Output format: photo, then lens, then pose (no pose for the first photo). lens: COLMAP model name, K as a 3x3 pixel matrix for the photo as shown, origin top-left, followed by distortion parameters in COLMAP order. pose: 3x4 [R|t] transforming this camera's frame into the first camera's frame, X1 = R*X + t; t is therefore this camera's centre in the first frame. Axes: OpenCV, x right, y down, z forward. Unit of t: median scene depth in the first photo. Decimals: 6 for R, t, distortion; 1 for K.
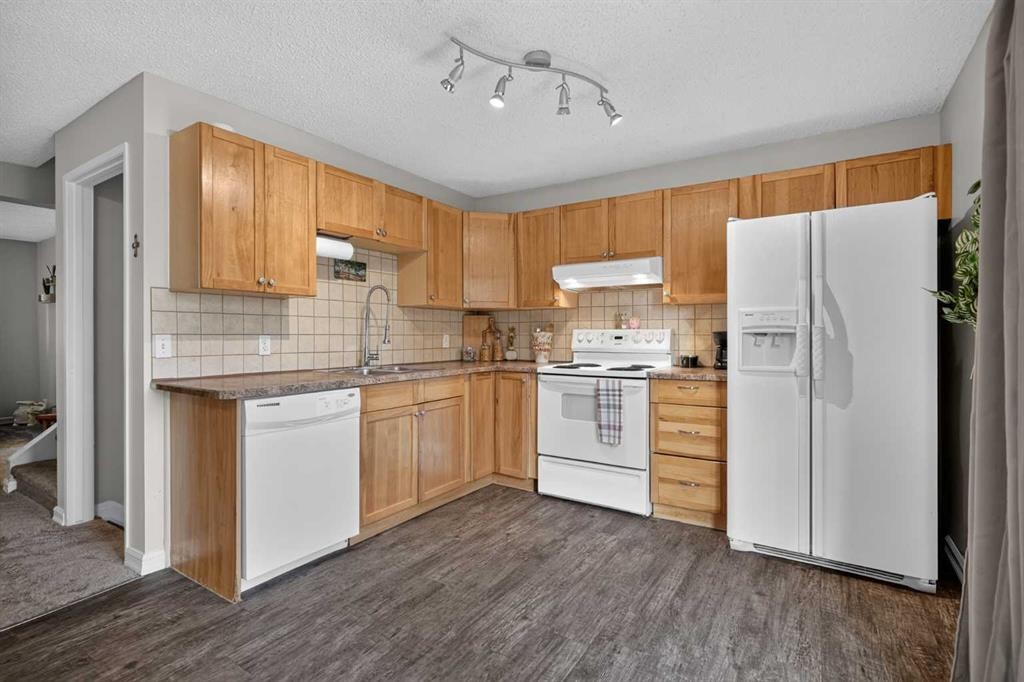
lens RADIAL K [[486.0, 0, 508.1], [0, 486.0, 337.2], [0, 0, 1]] dist [-0.013524, 0.003178]
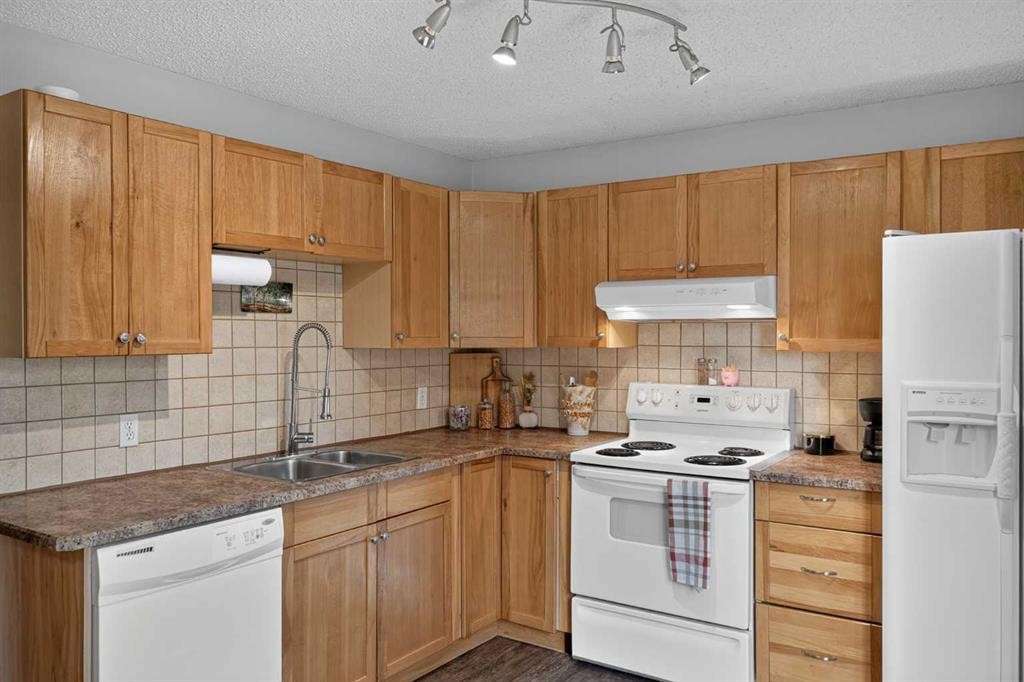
lens RADIAL K [[793.0, 0, 510.8], [0, 793.0, 338.4], [0, 0, 1]] dist [-0.004008, -0.004458]
pose [[0.999873, 0.000573, -0.015902, 0.000601], [-0.000537, 0.999997, 0.002231, -0.098625], [0.015904, -0.002222, 0.999871, -0.002218]]
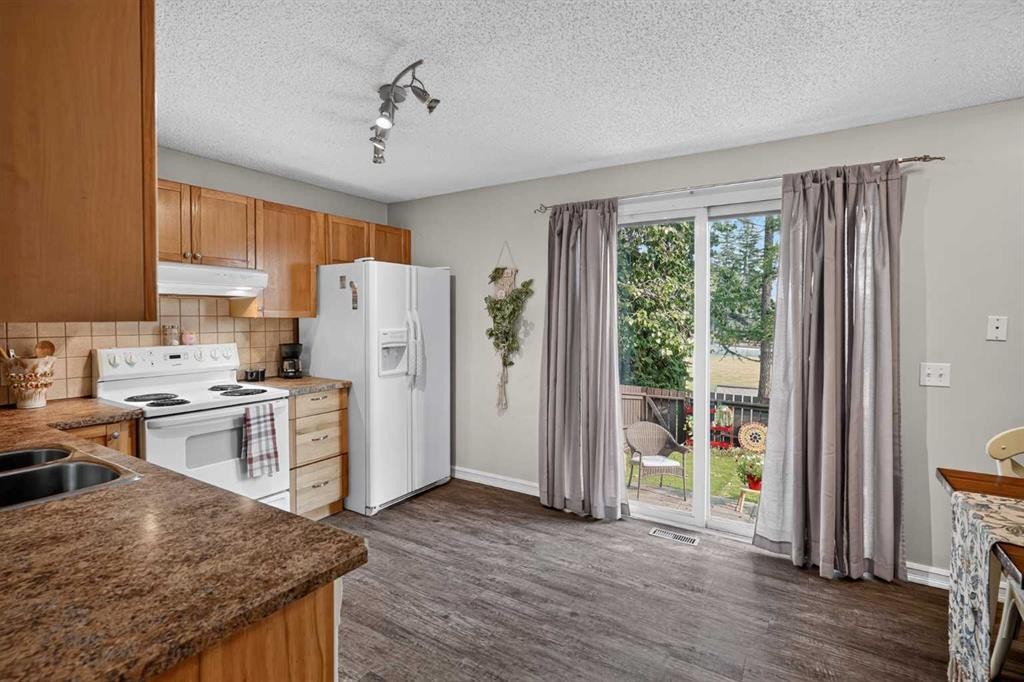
lens RADIAL K [[486.0, 0, 501.4], [0, 486.0, 327.6], [0, 0, 1]] dist [-0.013524, 0.003178]
pose [[0.000817, -0.022257, 0.999752, -0.718257], [0.002901, 0.999748, 0.022255, -0.078979], [-0.999995, 0.002882, 0.000882, 0.578568]]
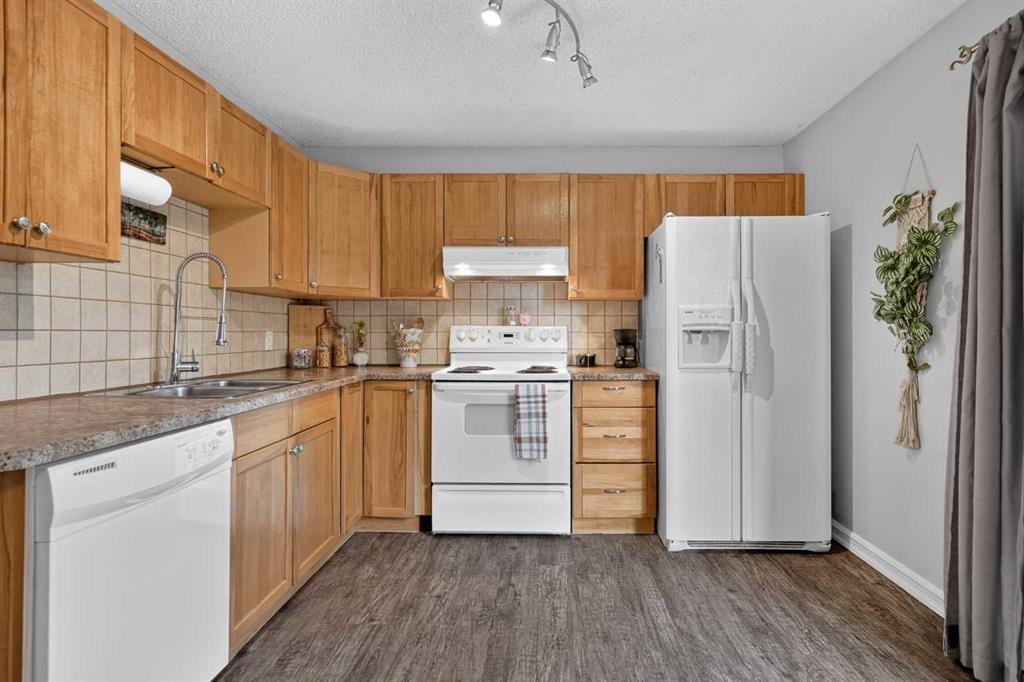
lens RADIAL K [[528.9, 0, 544.8], [0, 528.9, 330.6], [0, 0, 1]] dist [-0.011169, 0.004378]
pose [[0.843061, 0.003348, 0.537807, -0.287024], [0.001378, 0.999964, -0.008385, 0.000513], [-0.537816, 0.007810, 0.843026, 0.207352]]
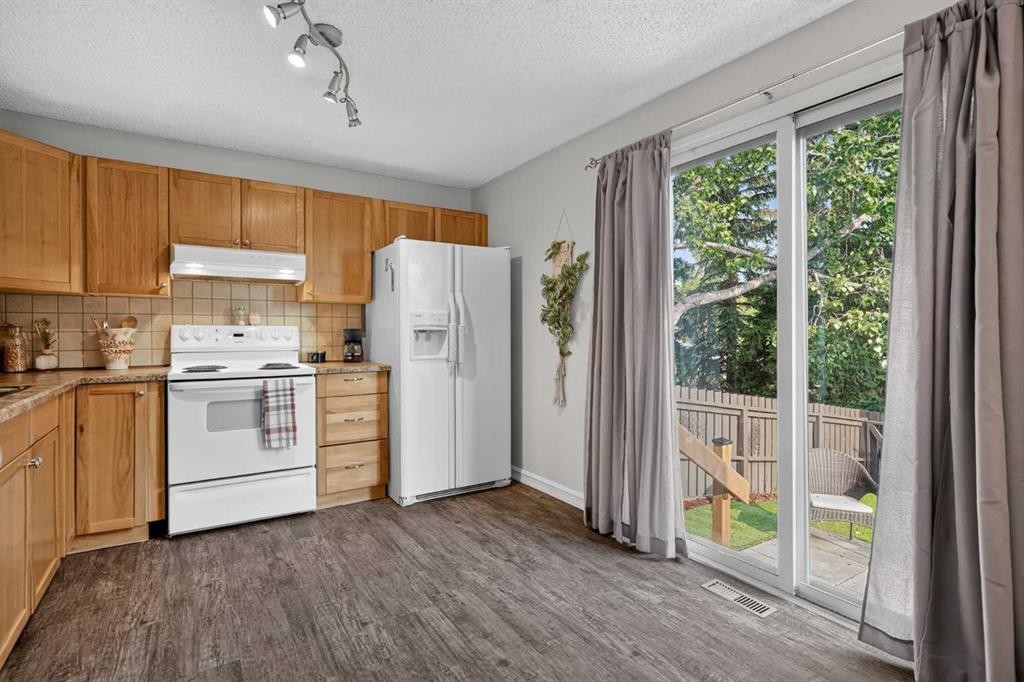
lens RADIAL K [[486.0, 0, 501.4], [0, 486.0, 335.2], [0, 0, 1]] dist [-0.013524, 0.003178]
pose [[0.416559, -0.005343, 0.909093, -0.483816], [0.004864, 0.999982, 0.003648, 0.001237], [-0.909096, 0.002902, 0.416577, 0.232367]]
